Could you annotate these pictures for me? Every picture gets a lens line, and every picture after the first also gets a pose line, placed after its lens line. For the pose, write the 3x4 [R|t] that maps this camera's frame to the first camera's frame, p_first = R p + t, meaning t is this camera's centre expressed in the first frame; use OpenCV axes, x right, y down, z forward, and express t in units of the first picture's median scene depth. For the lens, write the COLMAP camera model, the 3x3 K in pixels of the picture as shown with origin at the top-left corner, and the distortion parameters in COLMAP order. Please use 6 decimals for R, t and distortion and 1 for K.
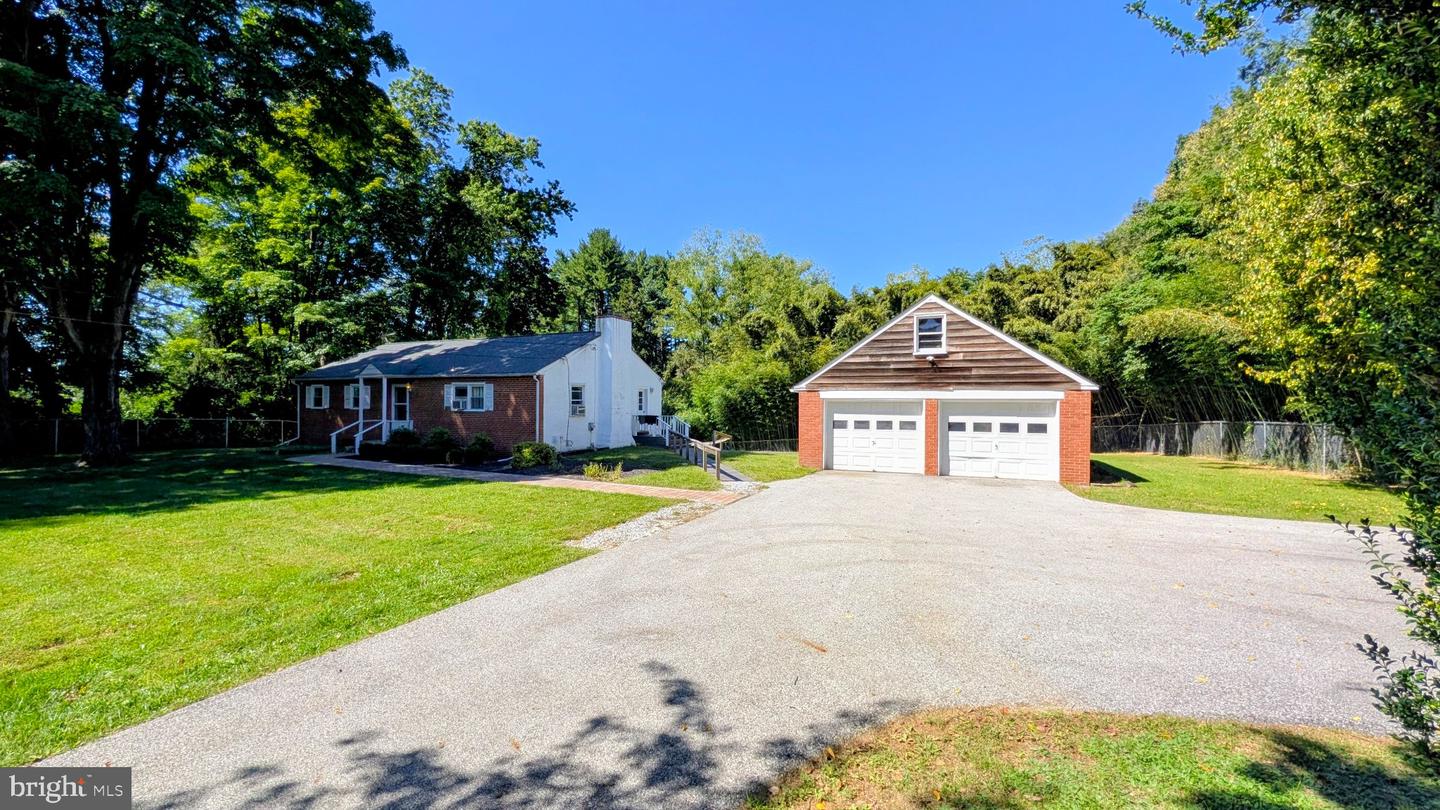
lens RADIAL K [[552.7, 0, 713.1], [0, 552.7, 400.5], [0, 0, 1]] dist [-0.001260, 0.000128]
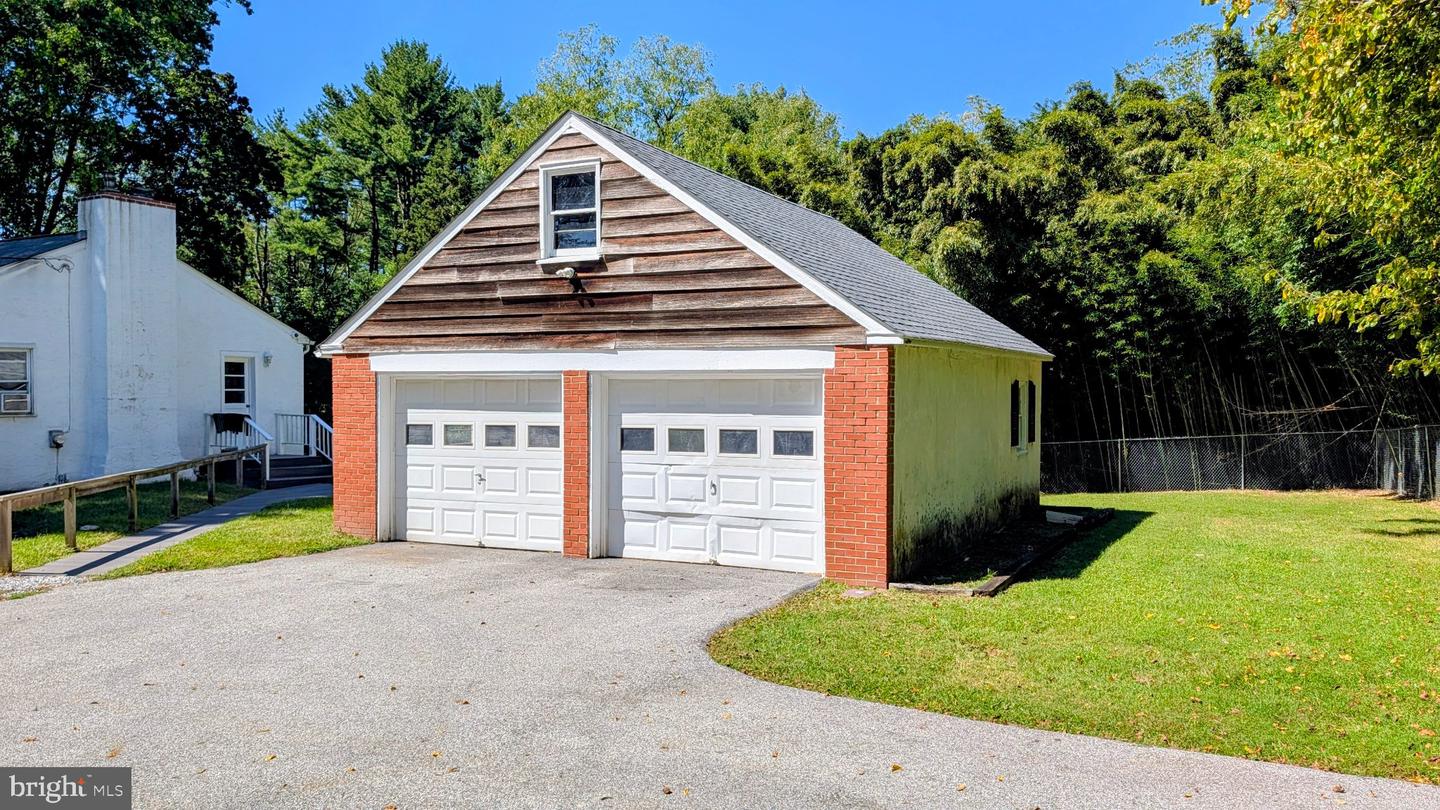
lens RADIAL K [[1049.0, 0, 720.0], [0, 1049.0, 405.0], [0, 0, 1]] dist [0.014080, -0.012325]
pose [[0.999372, -0.004410, -0.035170, 0.400946], [0.005115, 0.999787, 0.019991, 0.005319], [0.035074, -0.020158, 0.999181, 0.170884]]
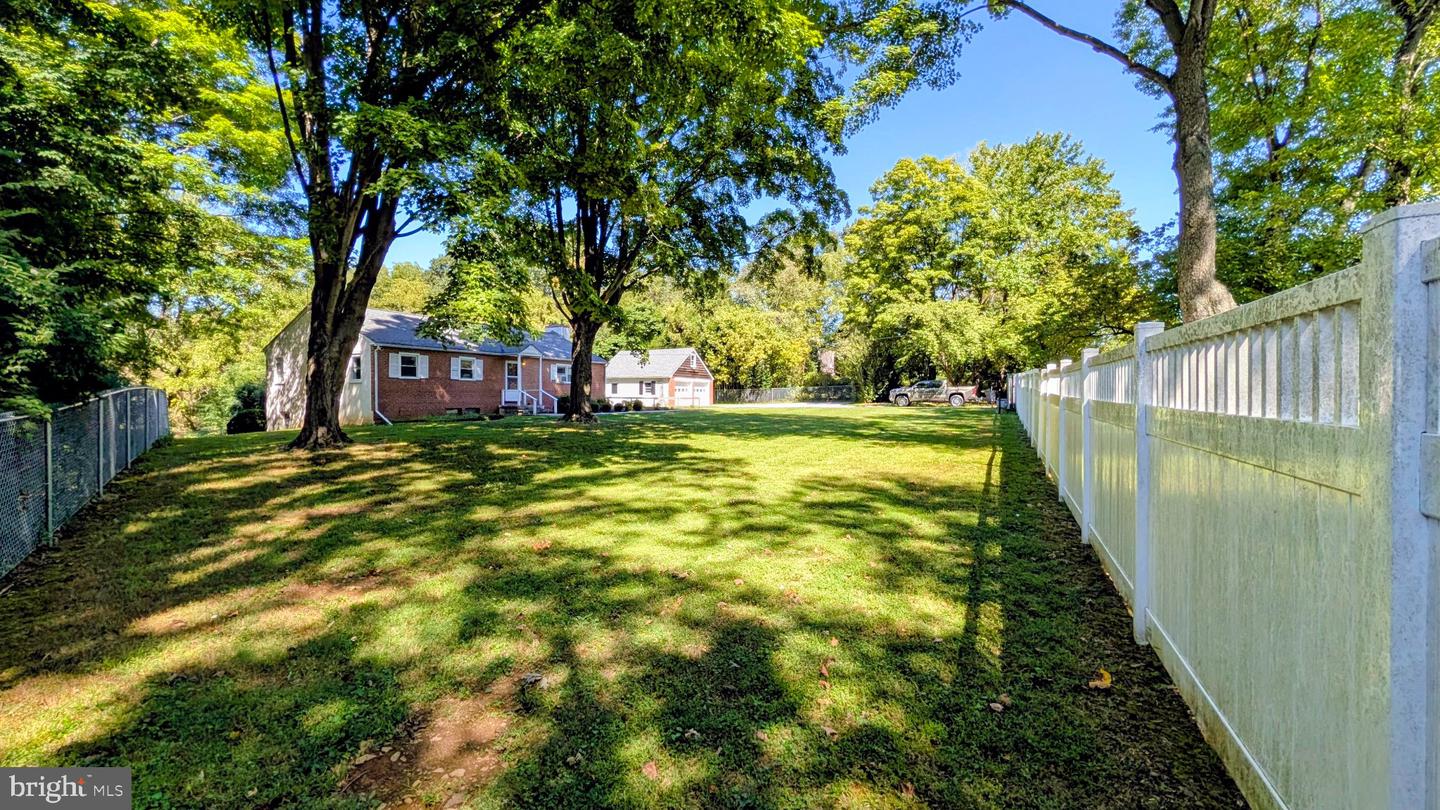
lens RADIAL K [[552.7, 0, 713.1], [0, 552.7, 400.5], [0, 0, 1]] dist [-0.001260, 0.000128]
pose [[0.059389, -0.012678, 0.998154, -2.074561], [-0.003477, 0.999911, 0.012907, 0.048644], [-0.998229, -0.004237, 0.059340, 0.530435]]
